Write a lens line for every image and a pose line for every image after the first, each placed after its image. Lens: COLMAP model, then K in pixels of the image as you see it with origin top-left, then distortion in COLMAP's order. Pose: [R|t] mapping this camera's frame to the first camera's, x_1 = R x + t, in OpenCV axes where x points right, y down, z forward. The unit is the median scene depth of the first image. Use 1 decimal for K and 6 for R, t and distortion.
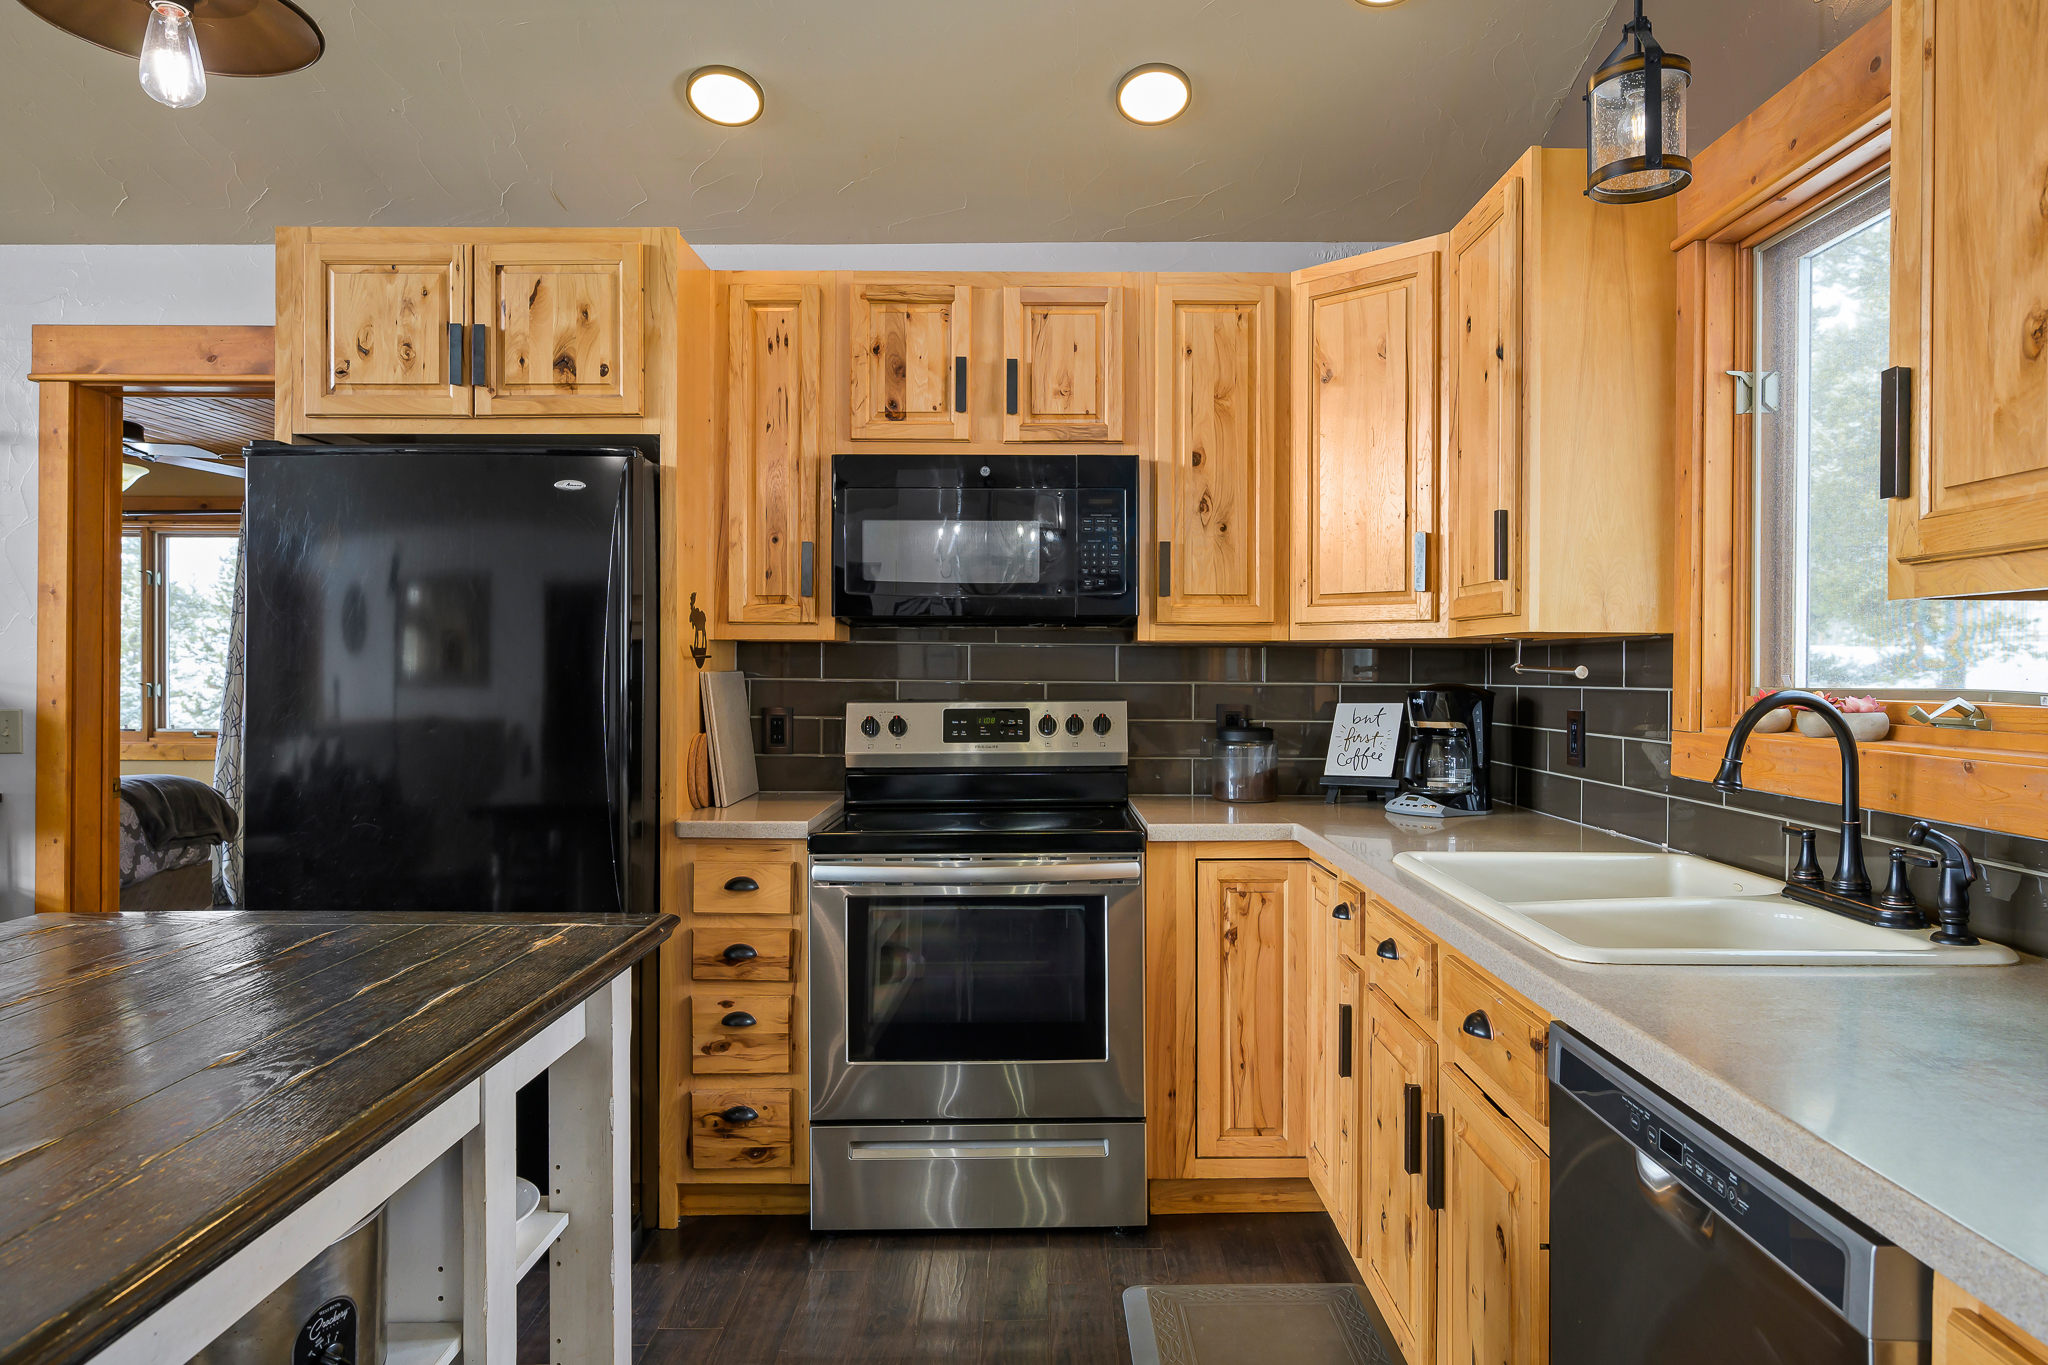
lens RADIAL K [[1306.6, 0, 1031.6], [0, 1306.6, 669.0], [0, 0, 1]] dist [-0.002069, -0.000987]
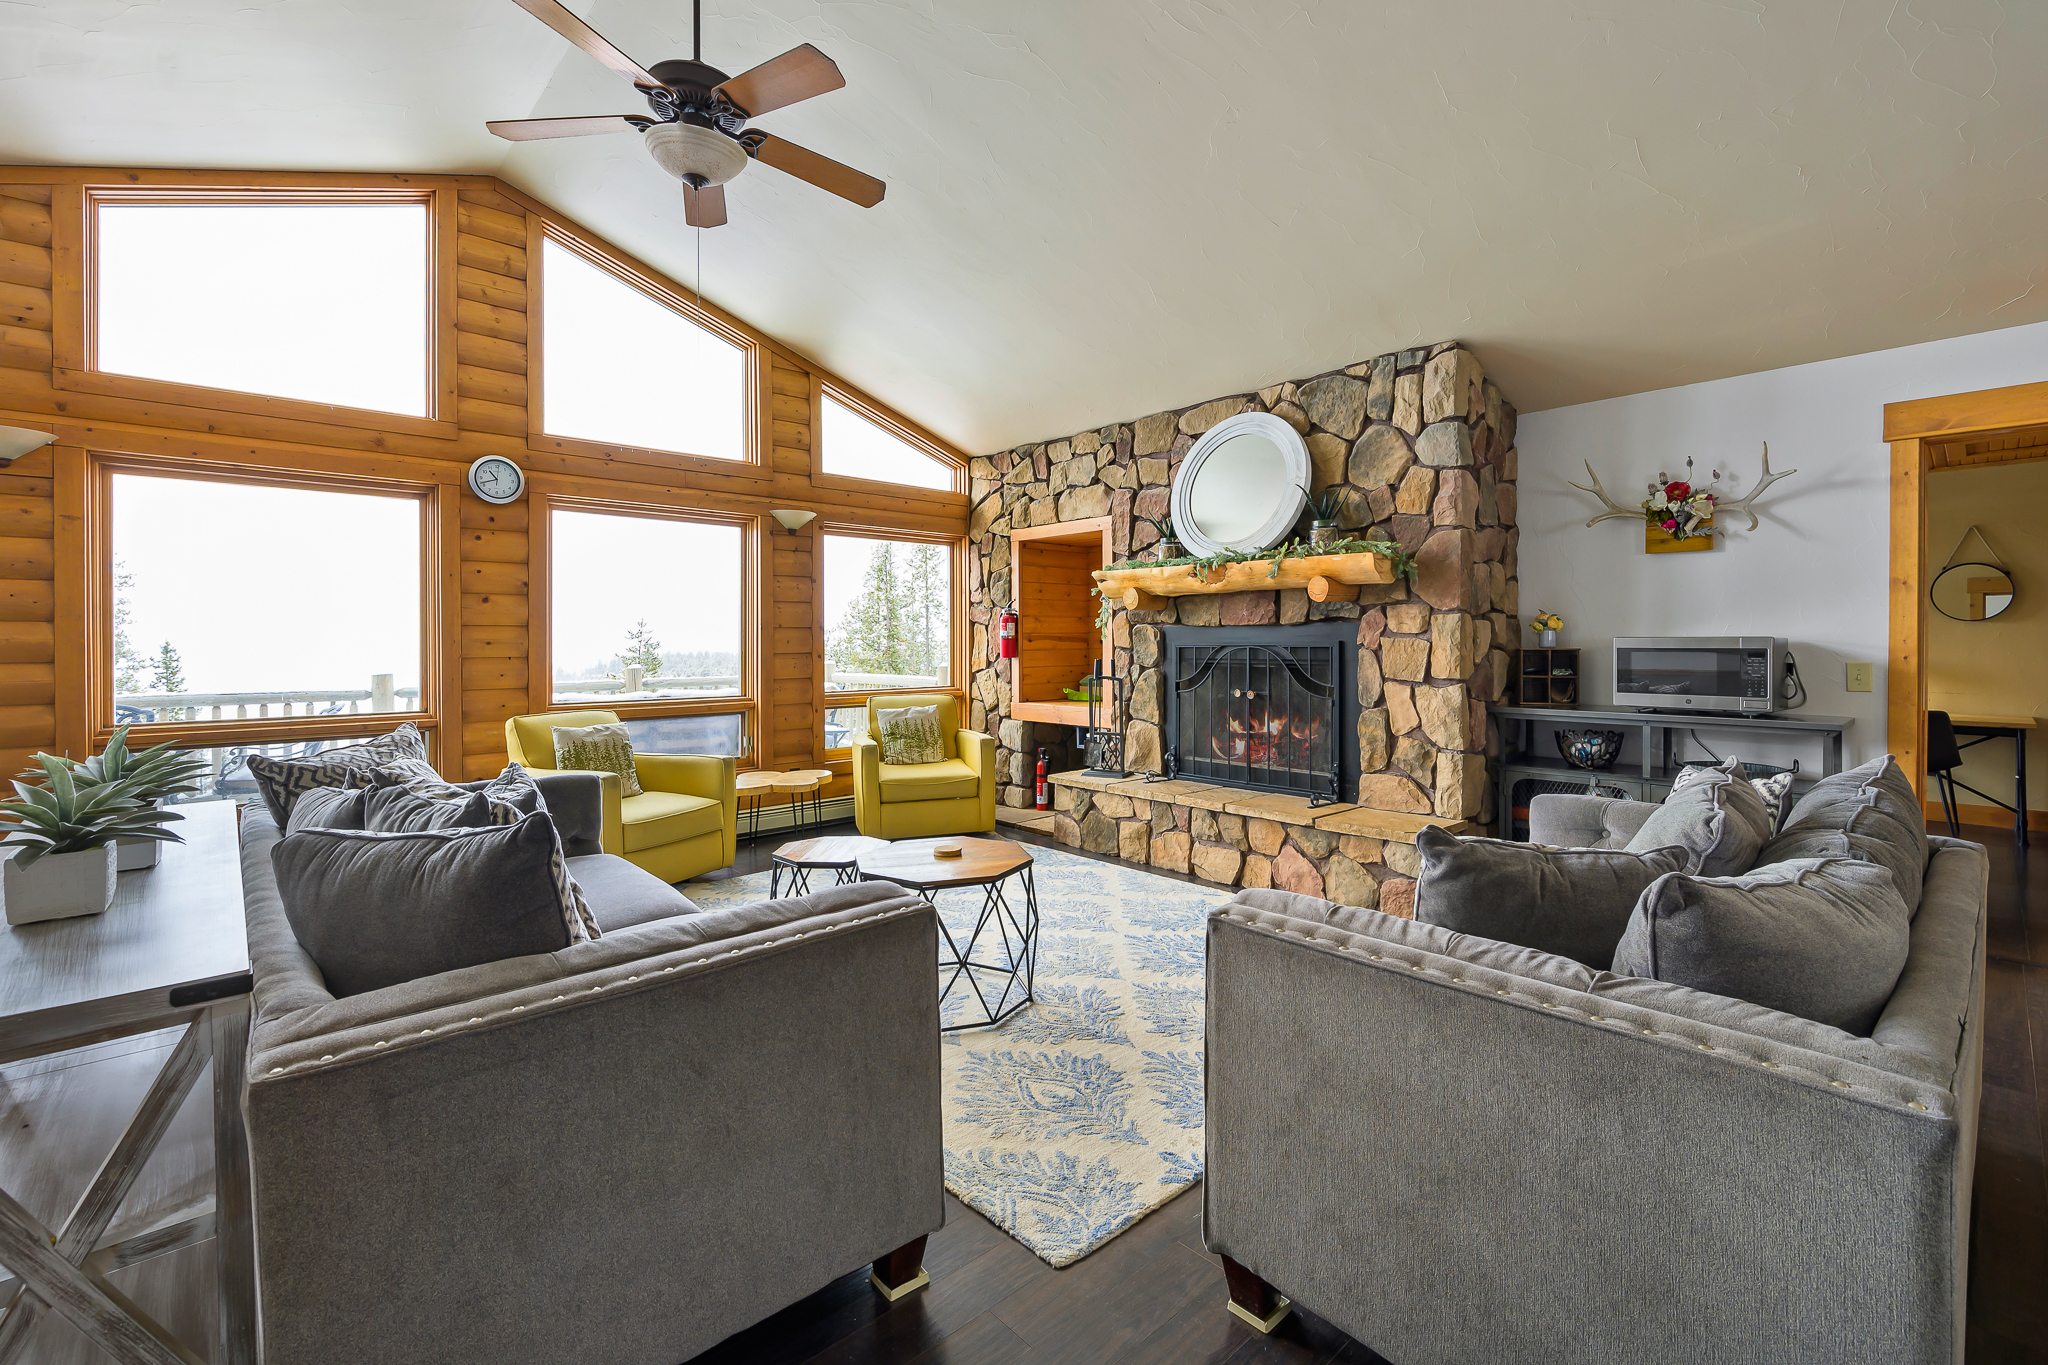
lens RADIAL K [[887.6, 0, 1048.8], [0, 887.6, 642.9], [0, 0, 1]] dist [0.003196, 0.000055]
pose [[0.688587, -0.003280, -0.725146, -0.764708], [0.003565, 0.999993, -0.001138, 0.006441], [0.725145, -0.001802, 0.688594, -0.431557]]
